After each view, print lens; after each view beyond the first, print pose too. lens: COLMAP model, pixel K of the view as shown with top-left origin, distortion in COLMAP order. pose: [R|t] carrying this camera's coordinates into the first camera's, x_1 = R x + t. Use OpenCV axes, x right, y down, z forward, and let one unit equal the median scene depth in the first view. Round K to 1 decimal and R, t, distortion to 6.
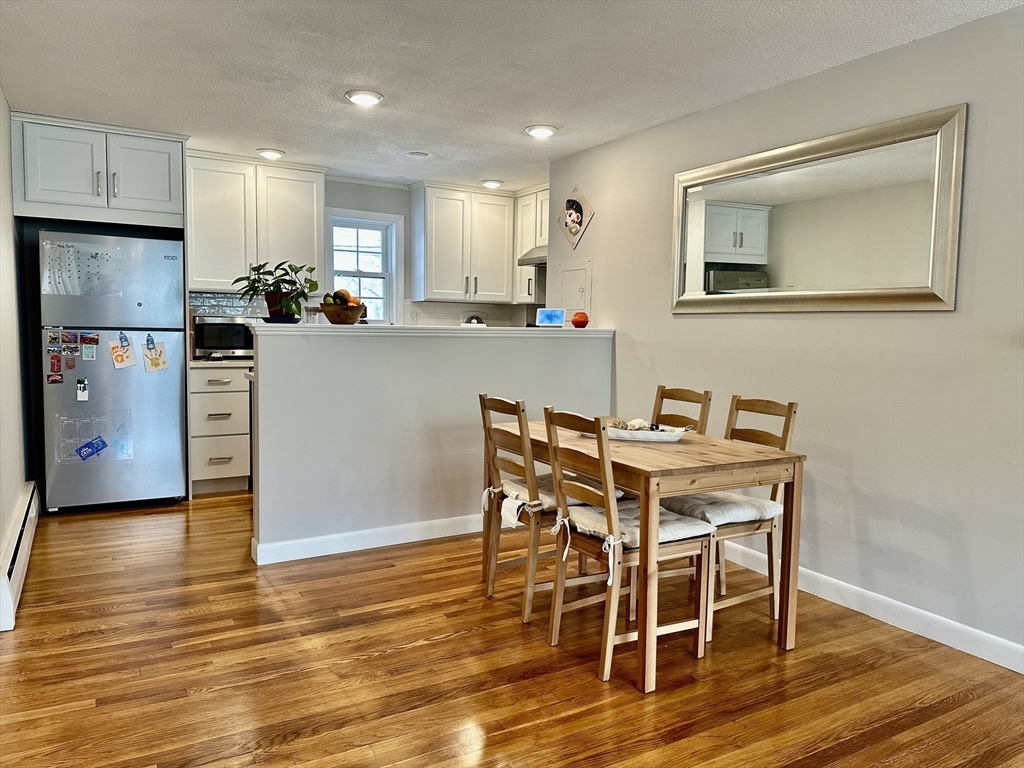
lens RADIAL K [[712.0, 0, 507.8], [0, 712.0, 393.1], [0, 0, 1]] dist [0.153075, -0.279742]
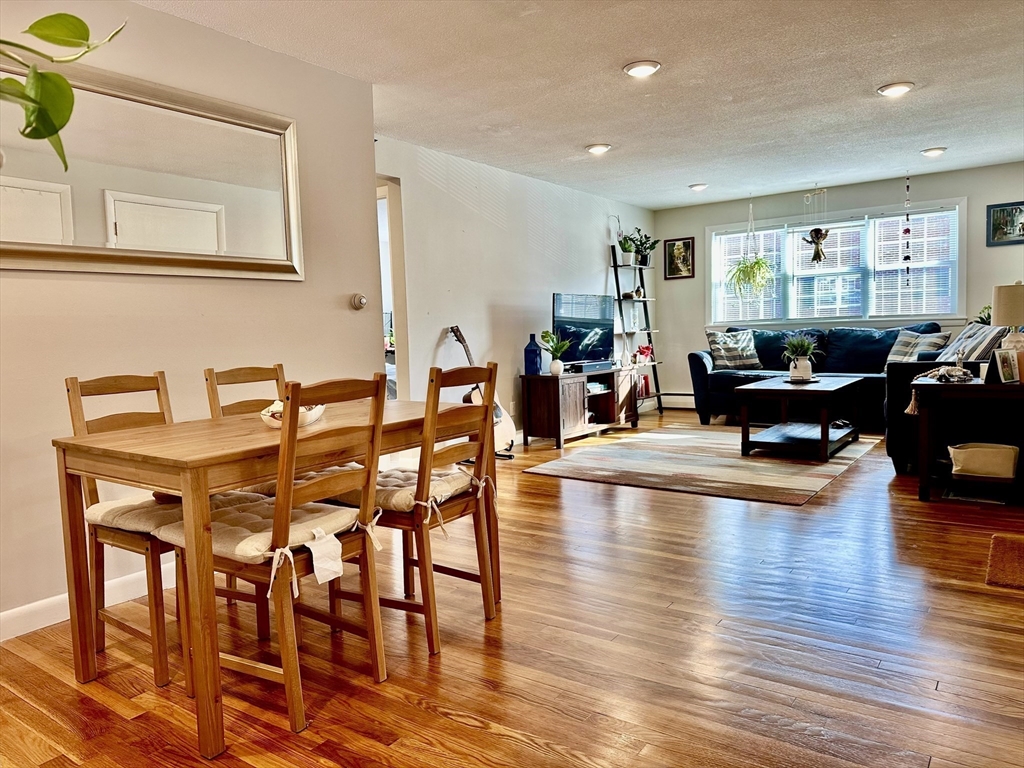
lens RADIAL K [[708.5, 0, 512.0], [0, 708.5, 384.0], [0, 0, 1]] dist [0.068295, -0.092470]
pose [[-0.411241, -0.076443, 0.908316, -0.446379], [0.112157, 0.984662, 0.133648, -0.038825], [-0.904600, 0.156836, -0.396360, 0.755282]]
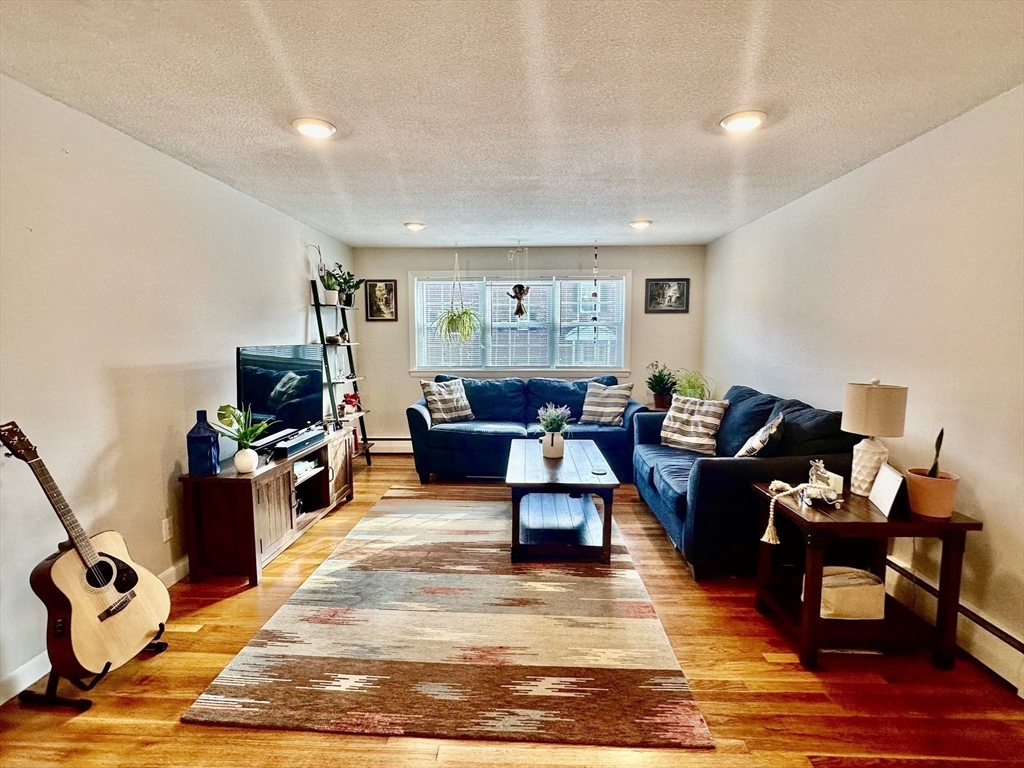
lens RADIAL K [[479.0, 0, 506.3], [0, 479.0, 385.8], [0, 0, 1]] dist [-0.000332, -0.000150]
pose [[-0.843406, -0.077039, 0.531725, 0.166242], [0.034123, 0.979988, 0.196109, -0.079379], [-0.536193, 0.183544, -0.823899, 0.437695]]
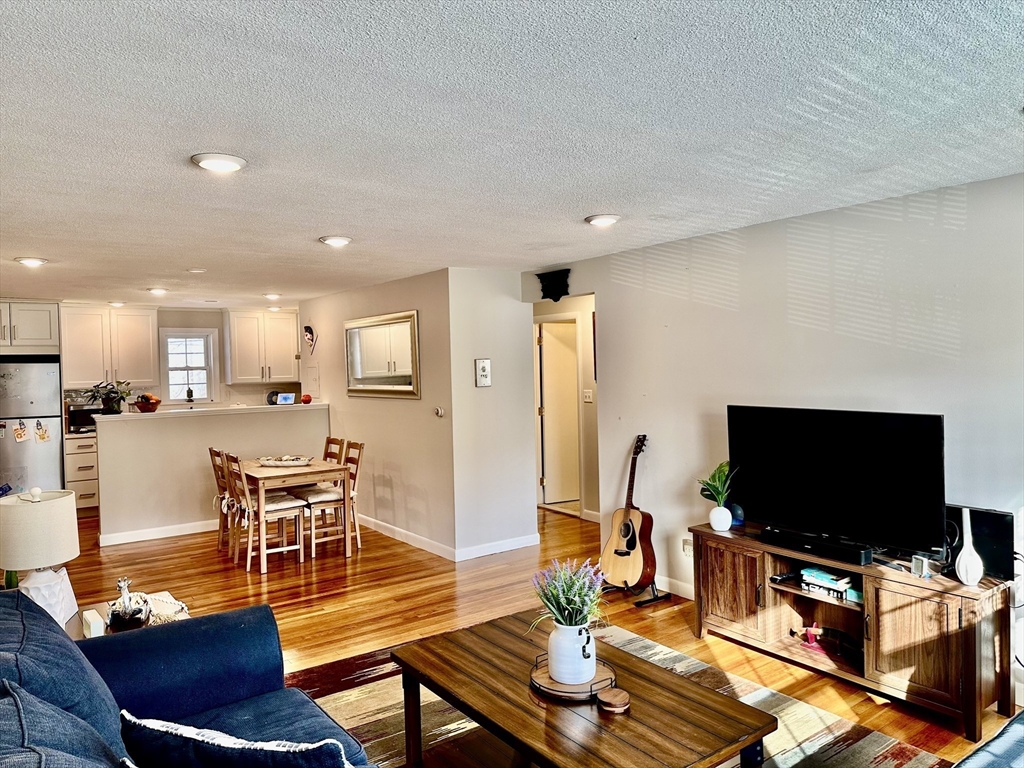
lens RADIAL K [[708.5, 0, 512.0], [0, 708.5, 384.0], [0, 0, 1]] dist [0.068295, -0.092470]
pose [[0.992794, -0.044016, 0.111458, 0.411883], [0.051590, 0.996485, -0.066003, -0.000172], [-0.108161, 0.071277, 0.991575, -0.764336]]
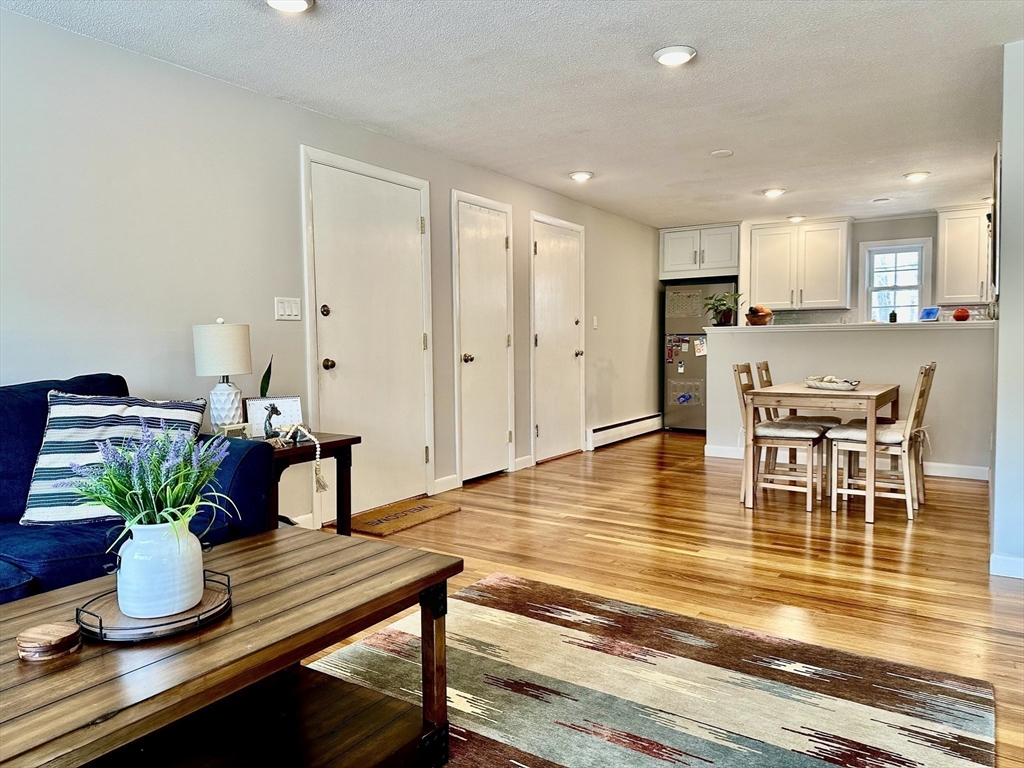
lens RADIAL K [[708.5, 0, 512.0], [0, 708.5, 384.0], [0, 0, 1]] dist [0.068295, -0.092470]
pose [[0.449272, 0.029794, -0.892898, 0.874711], [-0.066545, 0.997783, -0.000189, 0.069325], [0.890913, 0.059503, 0.450259, -0.234766]]
